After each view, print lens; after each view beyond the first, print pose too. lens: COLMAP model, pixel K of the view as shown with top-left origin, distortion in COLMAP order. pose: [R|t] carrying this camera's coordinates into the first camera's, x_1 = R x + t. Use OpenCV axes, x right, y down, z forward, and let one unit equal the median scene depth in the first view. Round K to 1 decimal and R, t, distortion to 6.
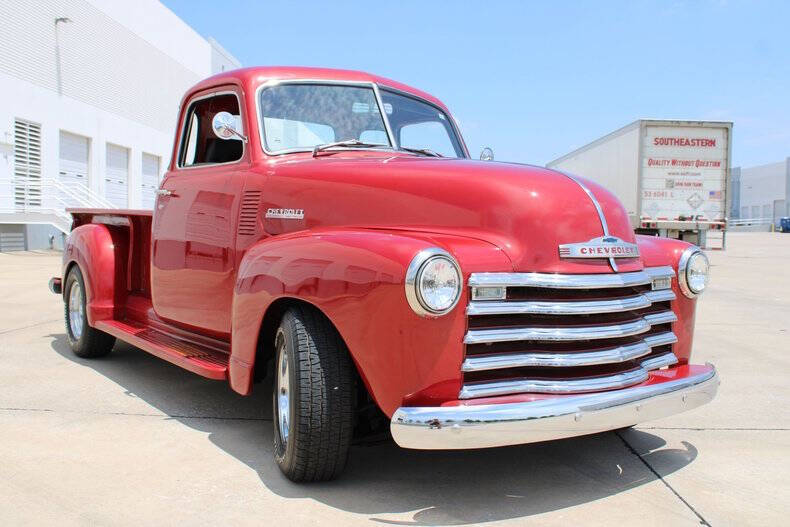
lens RADIAL K [[771.1, 0, 397.2], [0, 771.1, 266.9], [0, 0, 1]] dist [-0.136957, 0.152163]
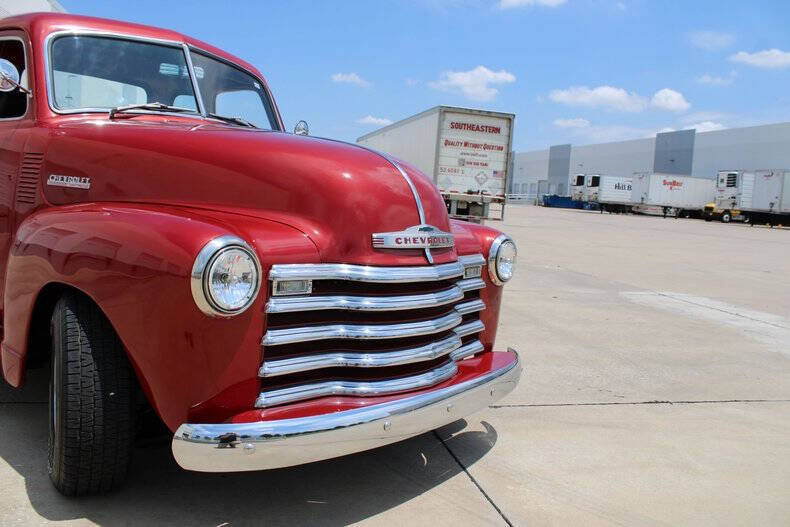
lens RADIAL K [[660.5, 0, 395.0], [0, 660.5, 263.5], [0, 0, 1]] dist [-0.158759, 0.133855]
pose [[0.967090, 0.025549, 0.253147, 0.032383], [-0.040829, 0.997635, 0.055289, -0.030764], [-0.251136, -0.063805, 0.965847, 0.191475]]
